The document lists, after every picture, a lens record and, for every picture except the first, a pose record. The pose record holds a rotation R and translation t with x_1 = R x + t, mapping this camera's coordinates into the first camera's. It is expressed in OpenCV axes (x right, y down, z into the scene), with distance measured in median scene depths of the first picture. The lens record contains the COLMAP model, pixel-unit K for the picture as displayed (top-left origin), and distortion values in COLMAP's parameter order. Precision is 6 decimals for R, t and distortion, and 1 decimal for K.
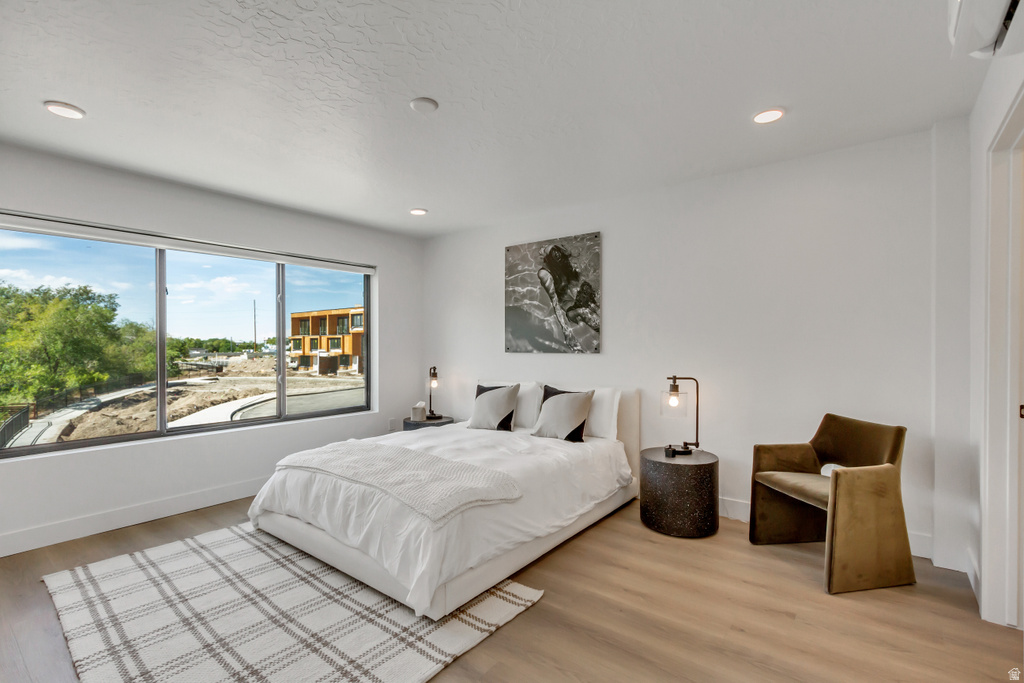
lens RADIAL K [[472.2, 0, 508.1], [0, 472.2, 343.4], [0, 0, 1]] dist [0.001240, 0.000145]
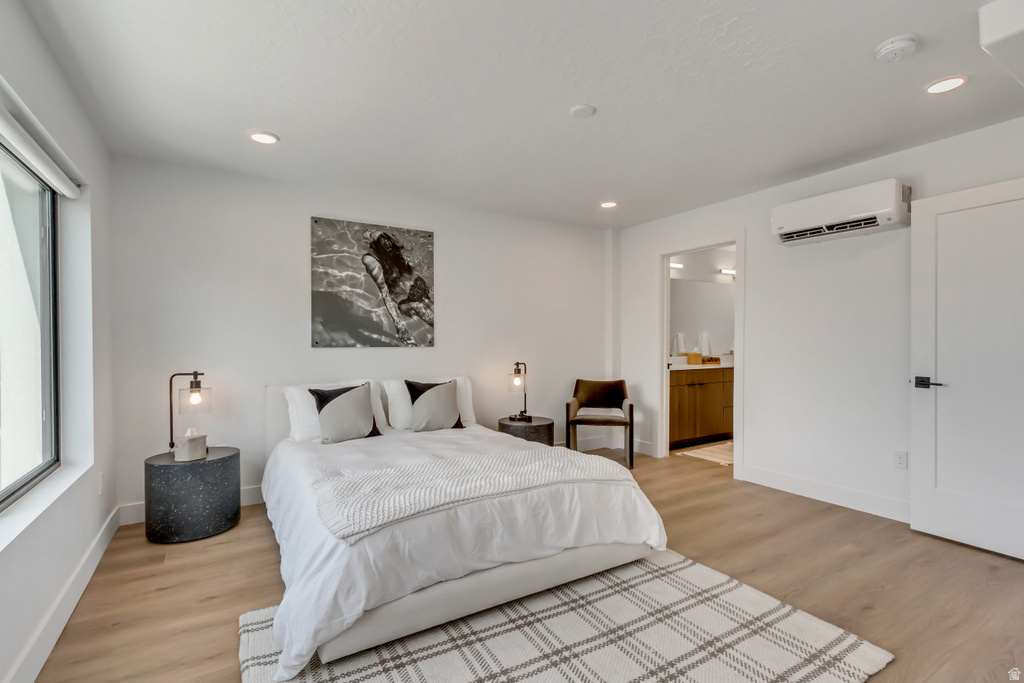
lens RADIAL K [[472.2, 0, 507.1], [0, 472.2, 345.4], [0, 0, 1]] dist [0.001240, 0.000145]
pose [[0.353959, -0.003350, 0.935255, -0.723352], [0.000855, 0.999994, 0.003259, 0.014746], [-0.935260, -0.000354, 0.353960, 0.454623]]
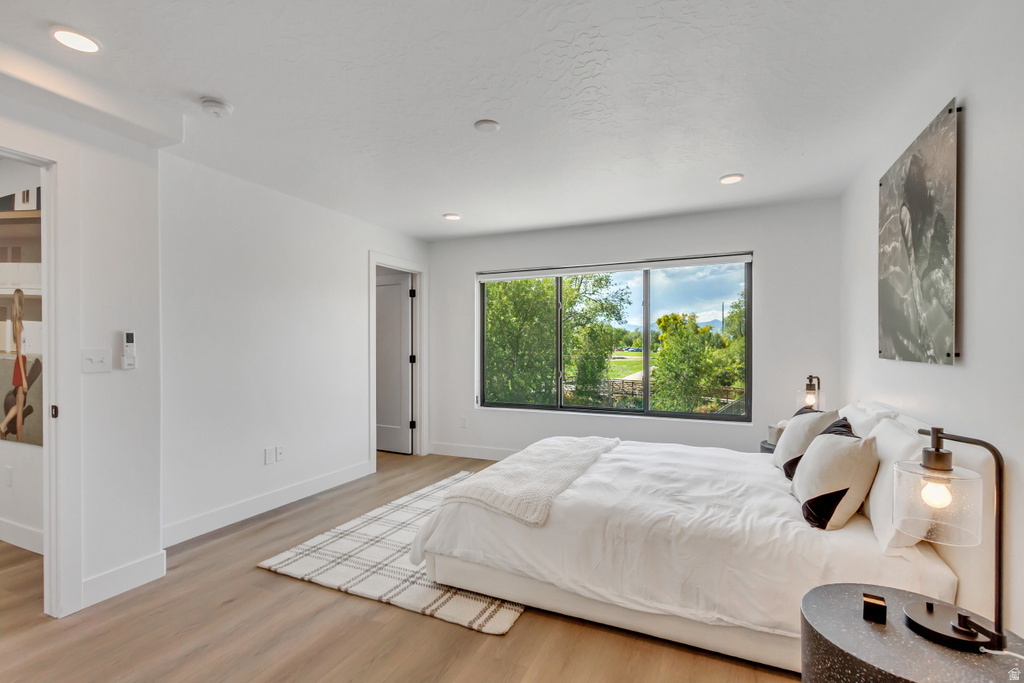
lens RADIAL K [[472.2, 0, 514.8], [0, 472.2, 346.1], [0, 0, 1]] dist [0.001240, 0.000145]
pose [[0.239008, 0.003895, -0.971010, 0.521178], [0.003668, 0.999981, 0.004914, -0.000784], [0.971011, -0.004737, 0.238990, 0.465997]]
